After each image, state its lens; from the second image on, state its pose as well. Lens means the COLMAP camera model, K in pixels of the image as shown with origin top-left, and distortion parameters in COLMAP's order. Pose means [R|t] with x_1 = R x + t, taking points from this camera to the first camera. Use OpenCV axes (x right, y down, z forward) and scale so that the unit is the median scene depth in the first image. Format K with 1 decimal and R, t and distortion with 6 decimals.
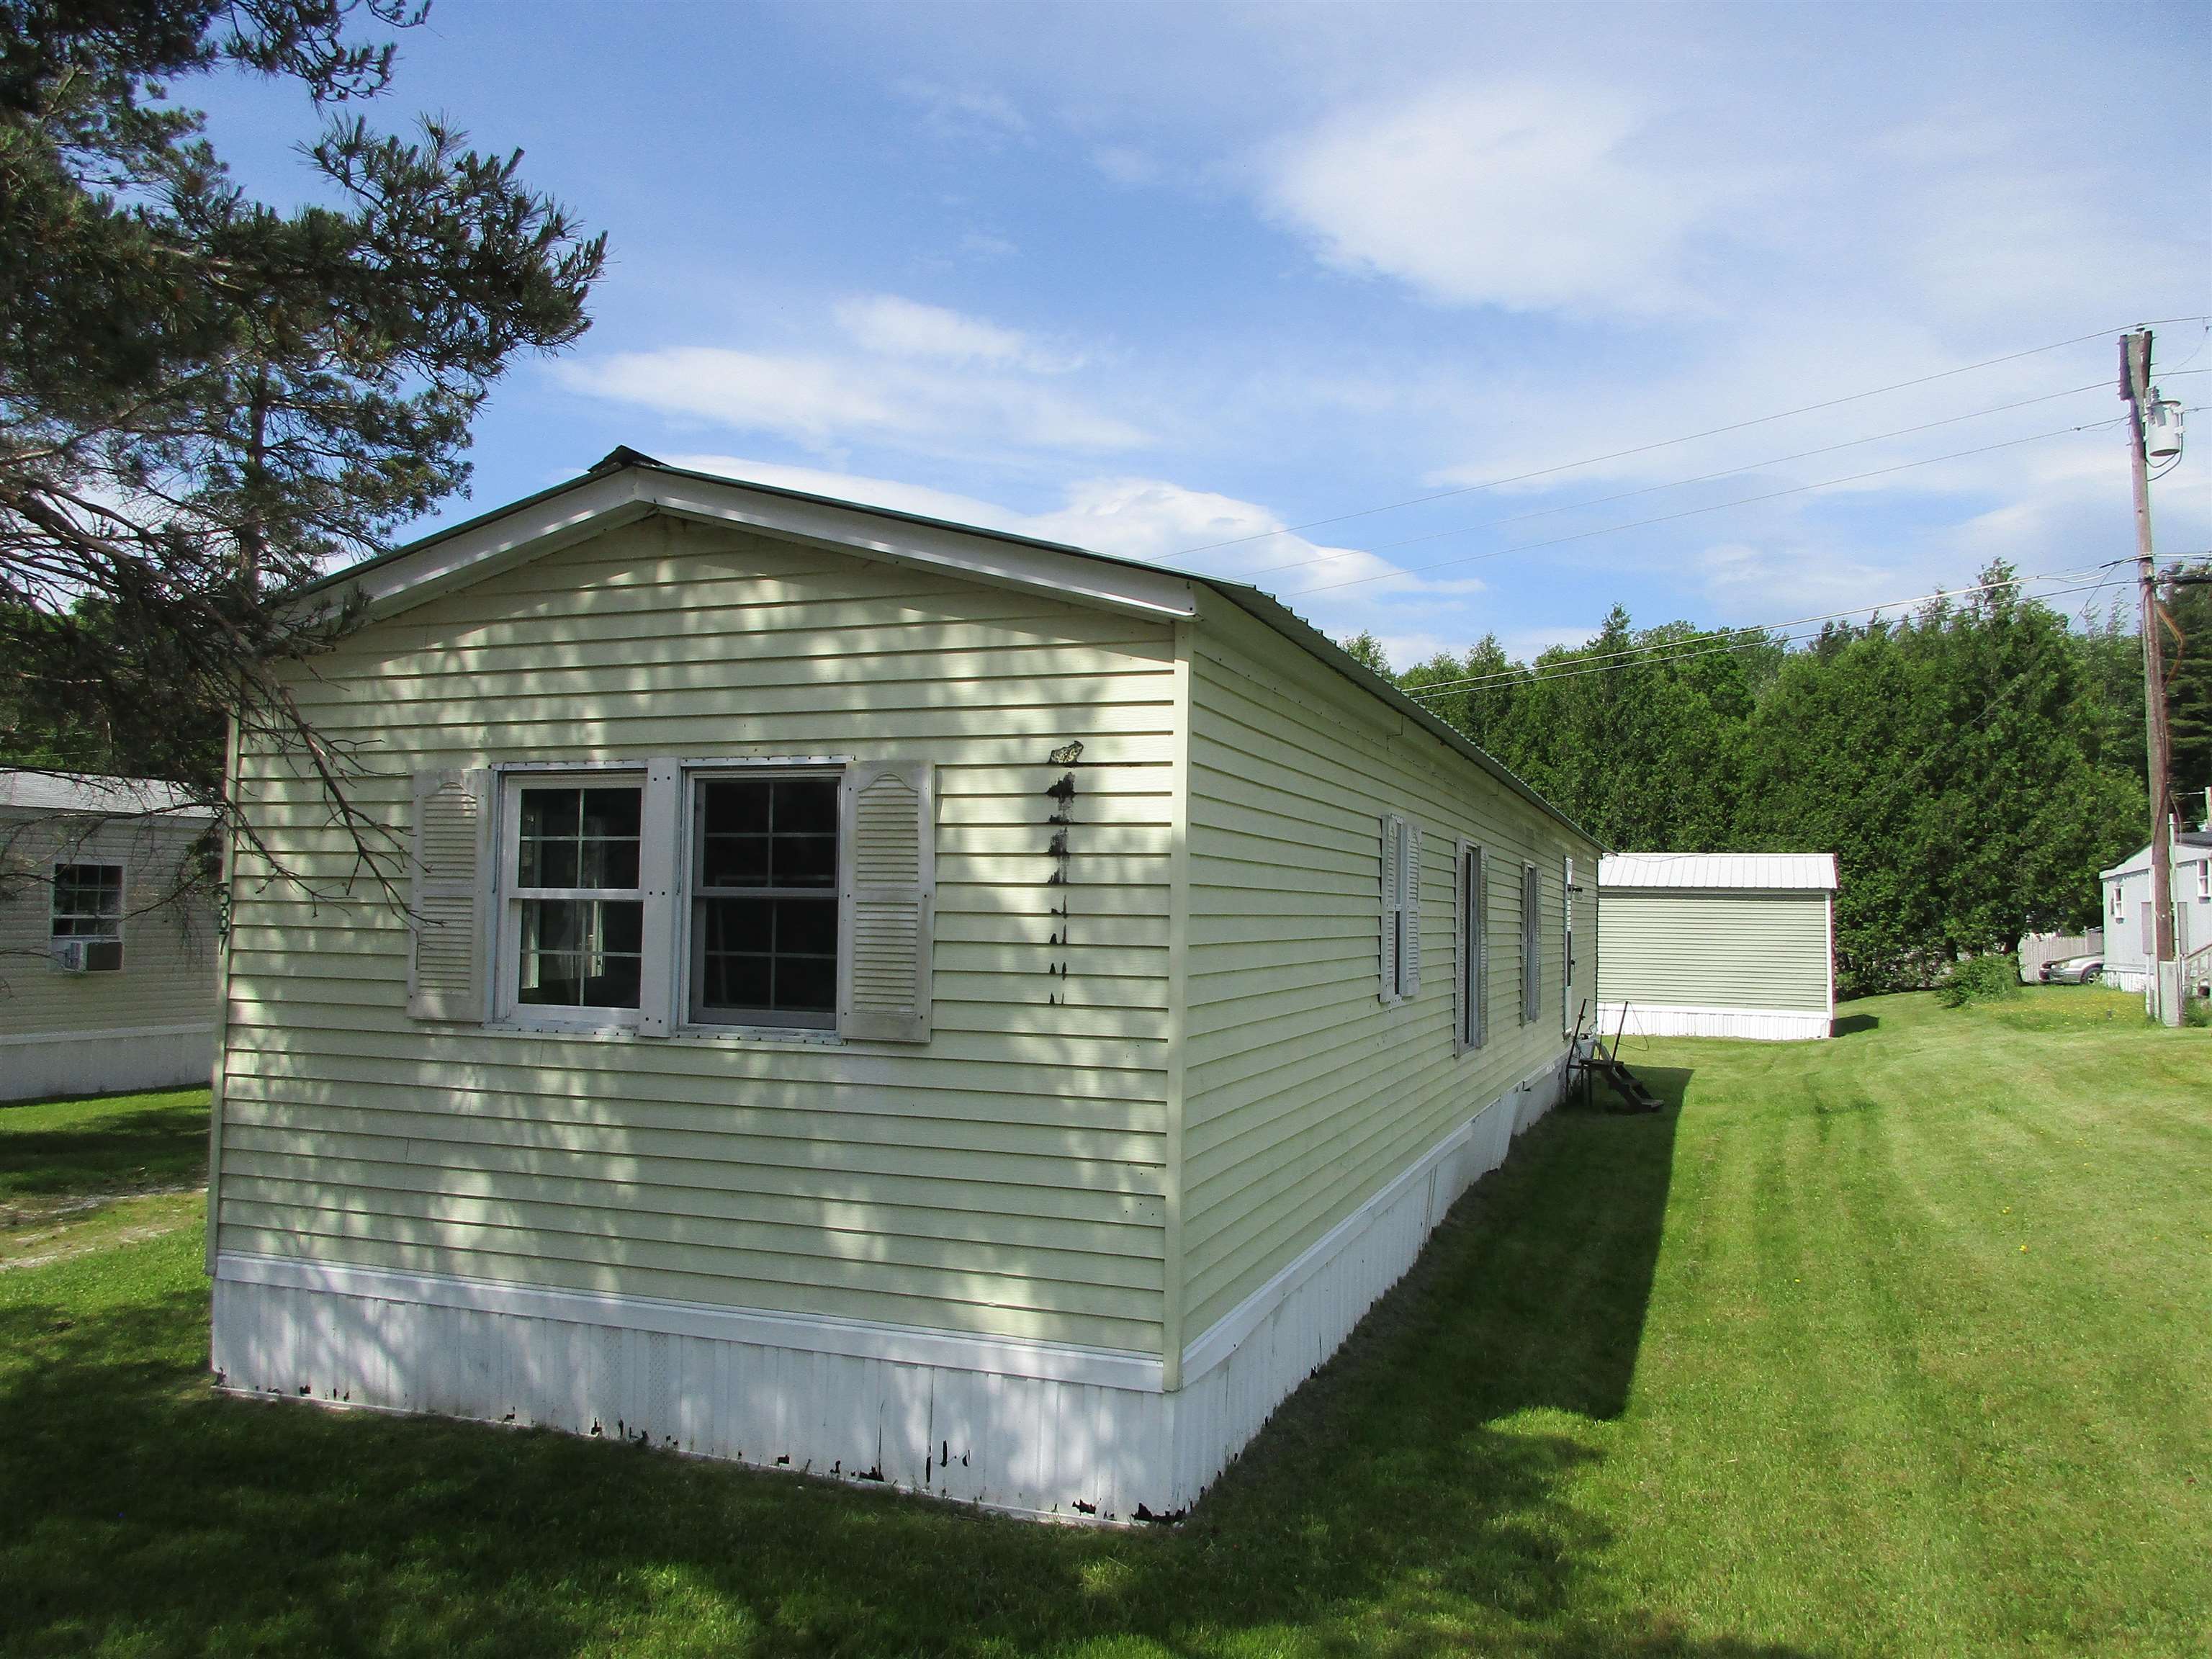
lens RADIAL K [[1617.7, 0, 1098.3], [0, 1617.7, 822.9], [0, 0, 1]] dist [-0.034382, 0.005690]
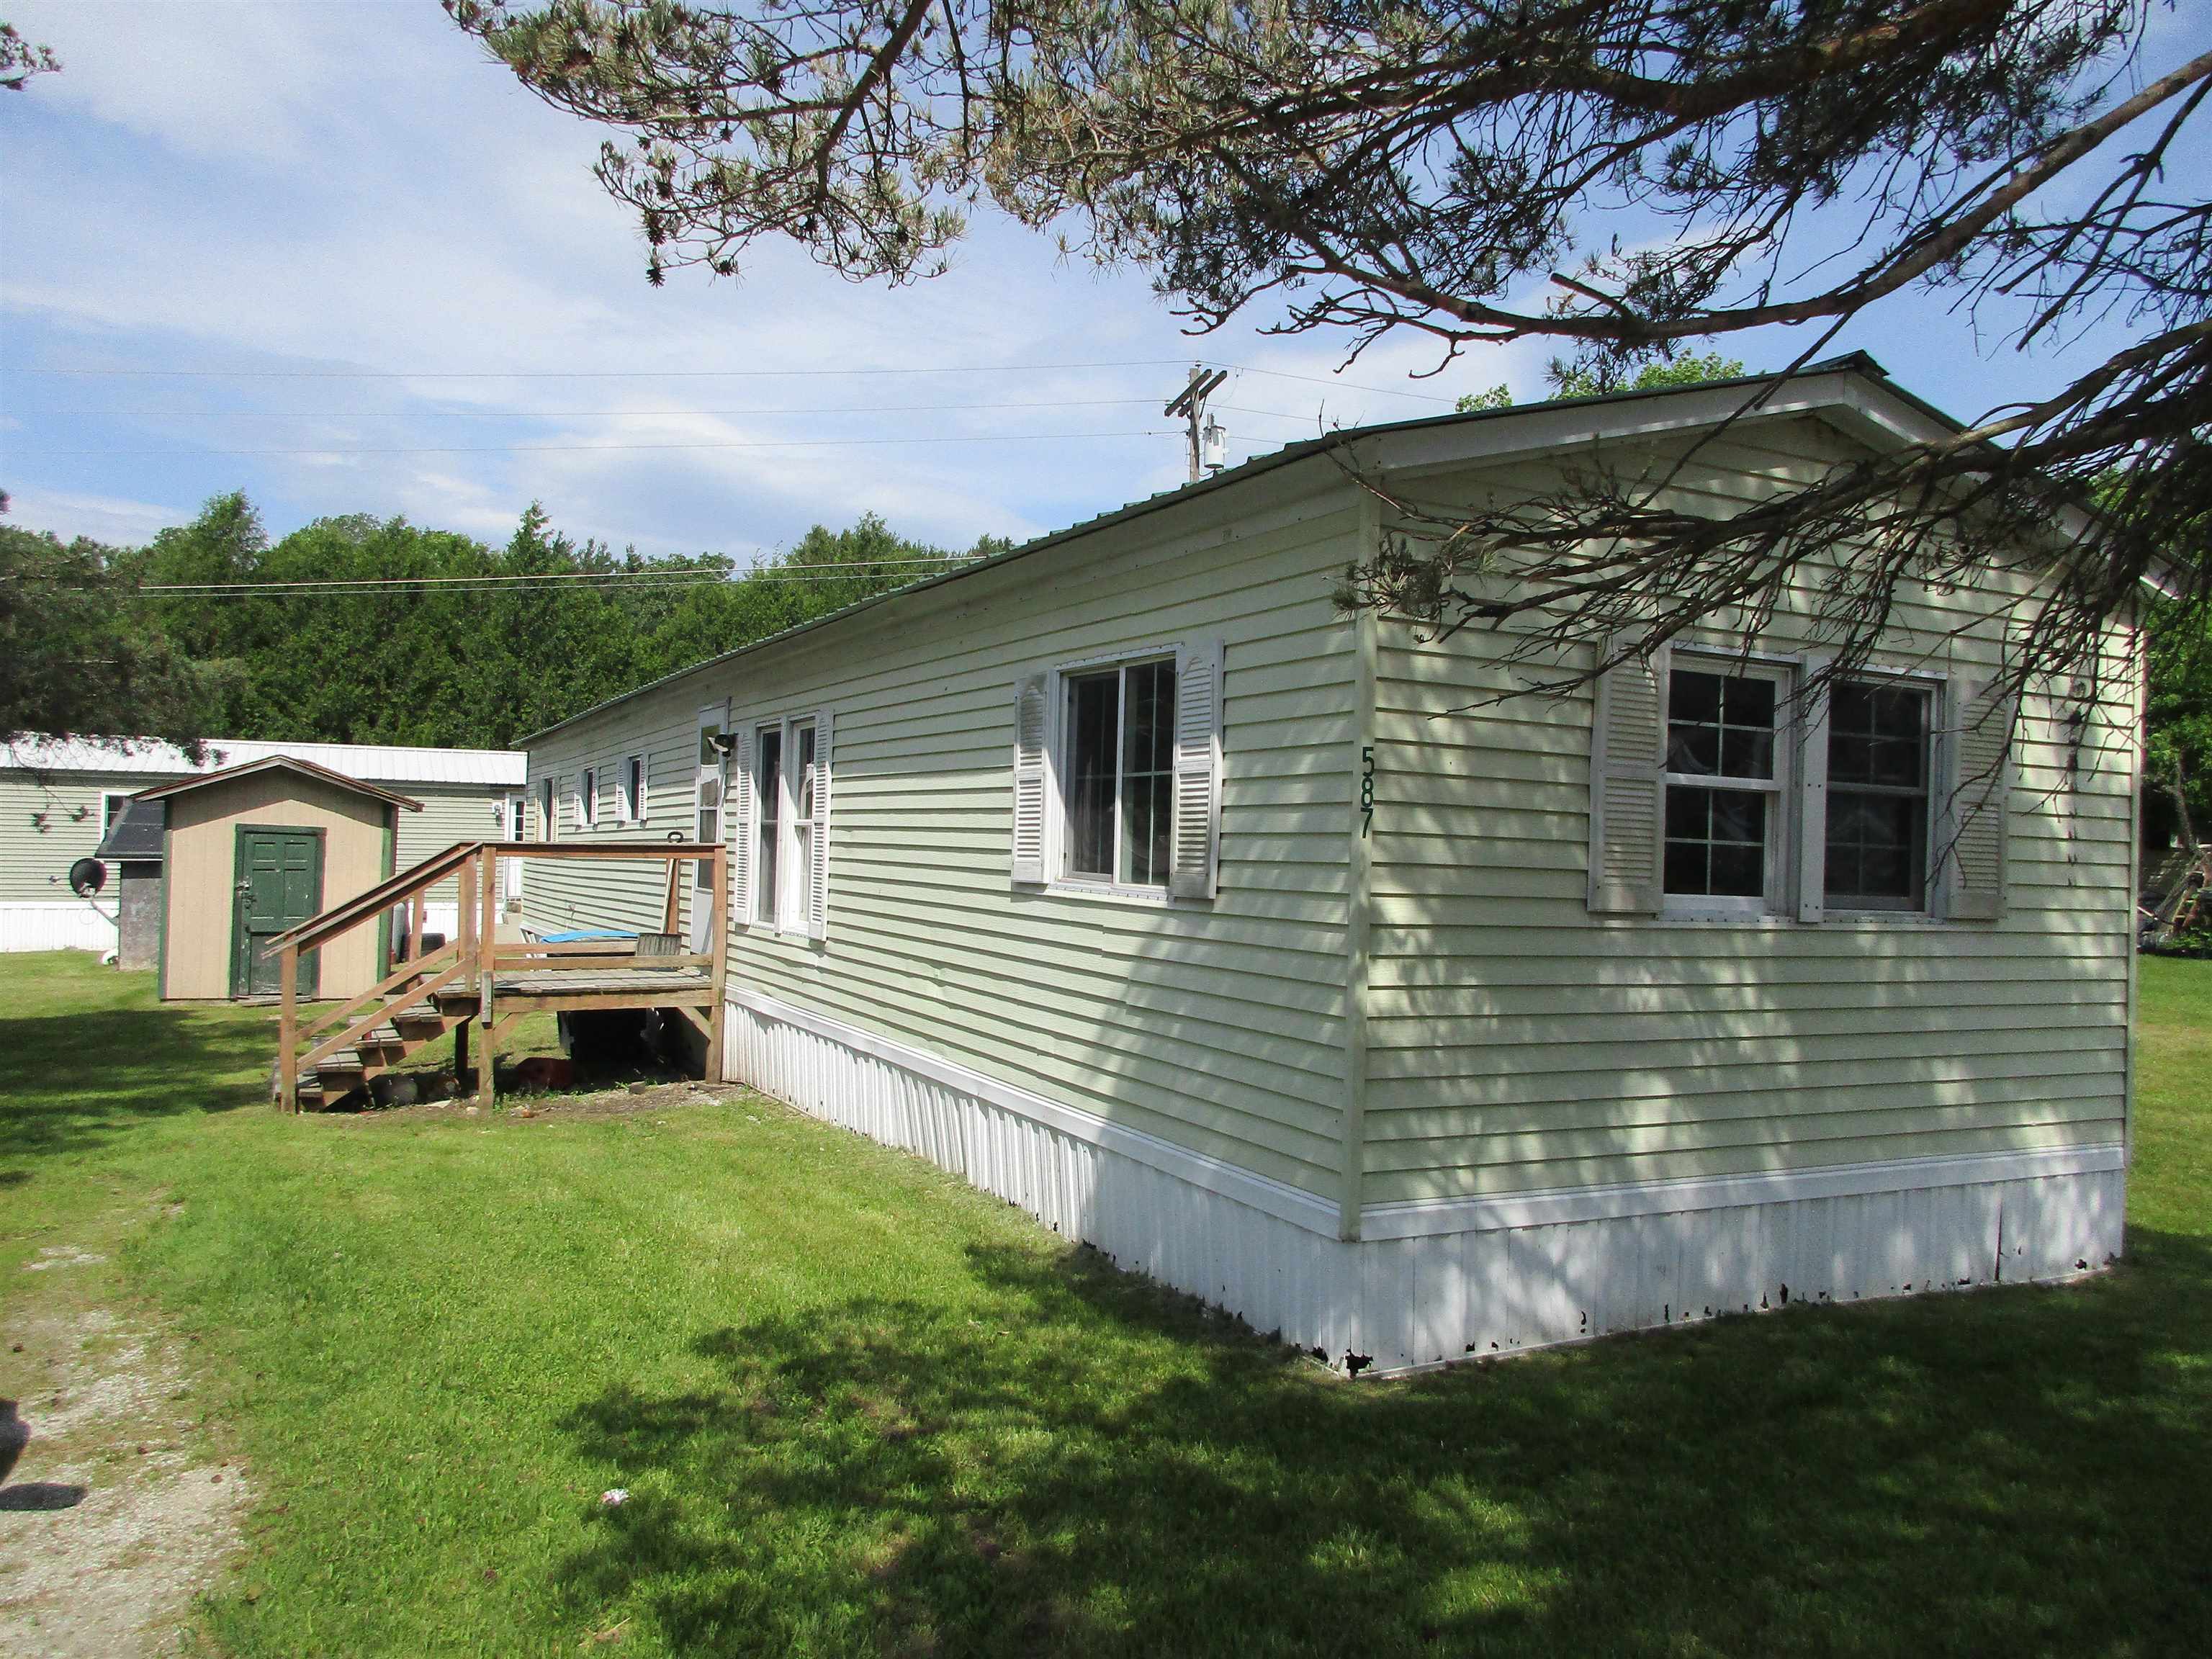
lens RADIAL K [[1617.7, 0, 1098.3], [0, 1617.7, 822.9], [0, 0, 1]] dist [-0.034382, 0.005690]
pose [[0.714922, 0.021967, 0.698859, -1.322026], [-0.063168, 0.997448, 0.033266, 0.062150], [-0.696345, -0.067928, 0.714486, 0.575365]]
